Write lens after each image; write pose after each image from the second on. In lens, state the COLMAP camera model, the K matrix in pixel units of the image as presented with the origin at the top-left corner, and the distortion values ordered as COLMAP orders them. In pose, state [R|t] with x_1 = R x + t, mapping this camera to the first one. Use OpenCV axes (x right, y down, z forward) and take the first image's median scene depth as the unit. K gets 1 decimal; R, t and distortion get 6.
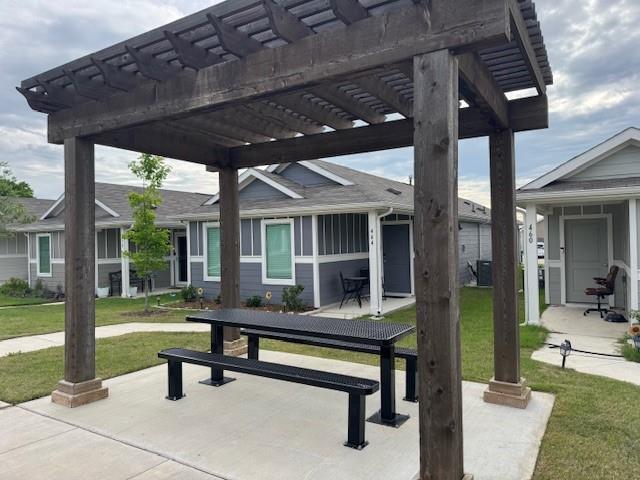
lens RADIAL K [[448.4, 0, 322.7], [0, 448.4, 241.4], [0, 0, 1]] dist [0.024776, -0.021413]
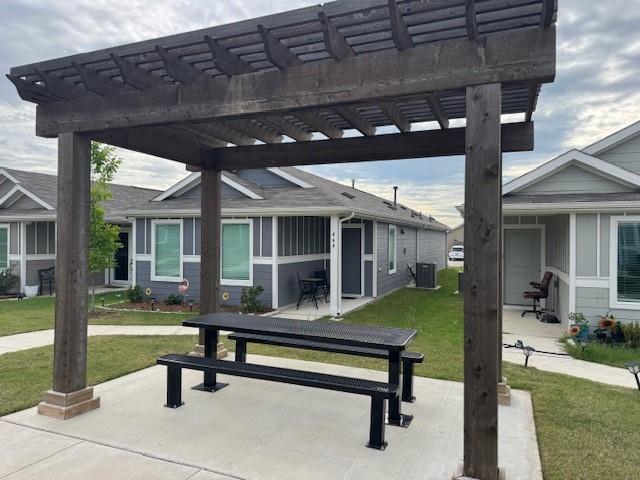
lens RADIAL K [[448.4, 0, 317.1], [0, 448.4, 239.4], [0, 0, 1]] dist [0.024776, -0.021413]
pose [[0.987513, 0.025576, 0.155447, -0.187923], [-0.025601, 0.999671, -0.001843, -0.018616], [-0.155443, -0.002159, 0.987842, -0.011255]]
